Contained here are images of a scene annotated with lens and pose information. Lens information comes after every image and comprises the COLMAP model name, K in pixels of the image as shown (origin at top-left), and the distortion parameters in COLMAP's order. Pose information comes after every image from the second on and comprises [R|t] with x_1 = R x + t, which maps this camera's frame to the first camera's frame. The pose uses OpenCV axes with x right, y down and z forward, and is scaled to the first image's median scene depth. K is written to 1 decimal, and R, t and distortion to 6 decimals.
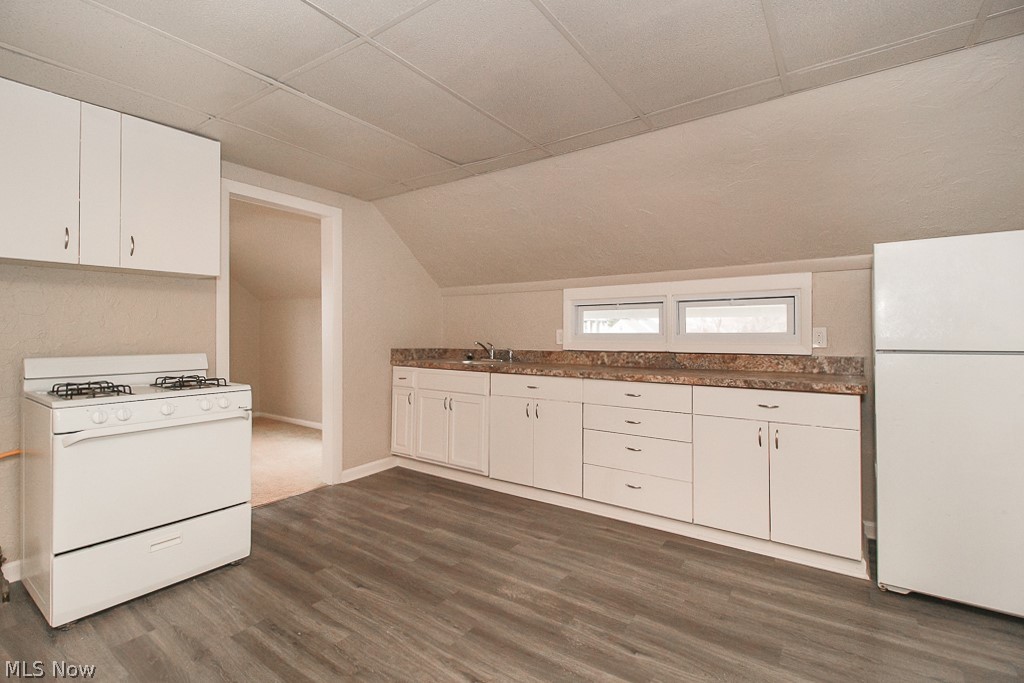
lens RADIAL K [[463.9, 0, 512.0], [0, 463.9, 329.9], [0, 0, 1]] dist [0.000261, -0.000350]
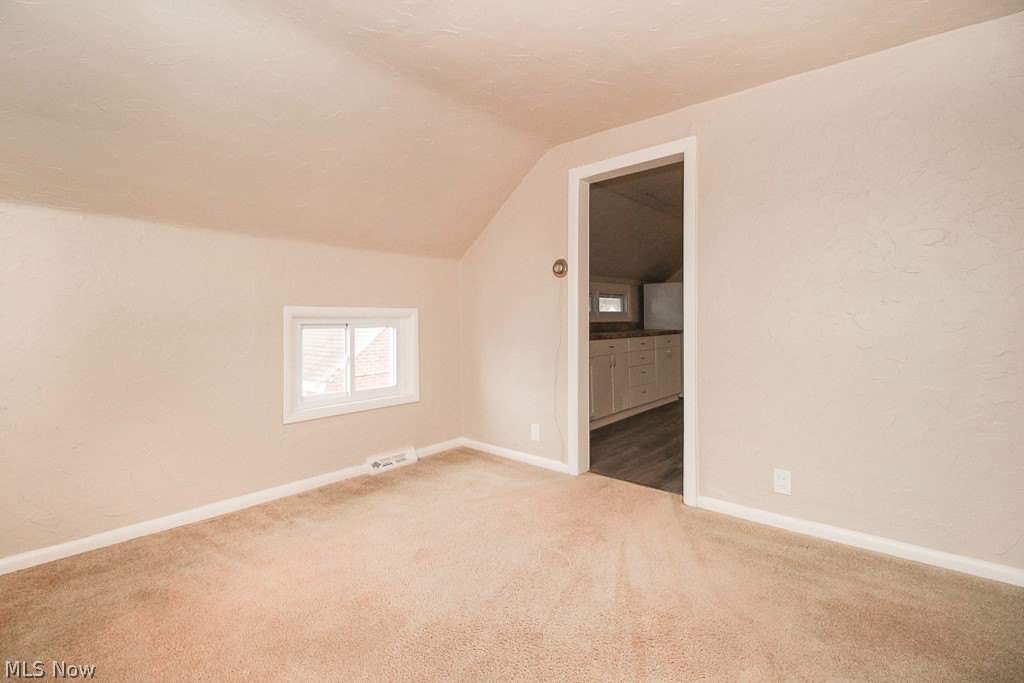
lens RADIAL K [[474.0, 0, 509.4], [0, 474.0, 318.4], [0, 0, 1]] dist [0.001212, -0.001299]
pose [[0.094515, -0.017533, 0.995369, -1.565366], [-0.004887, 0.999825, 0.018075, 0.001813], [-0.995511, -0.006573, 0.094413, 1.224124]]
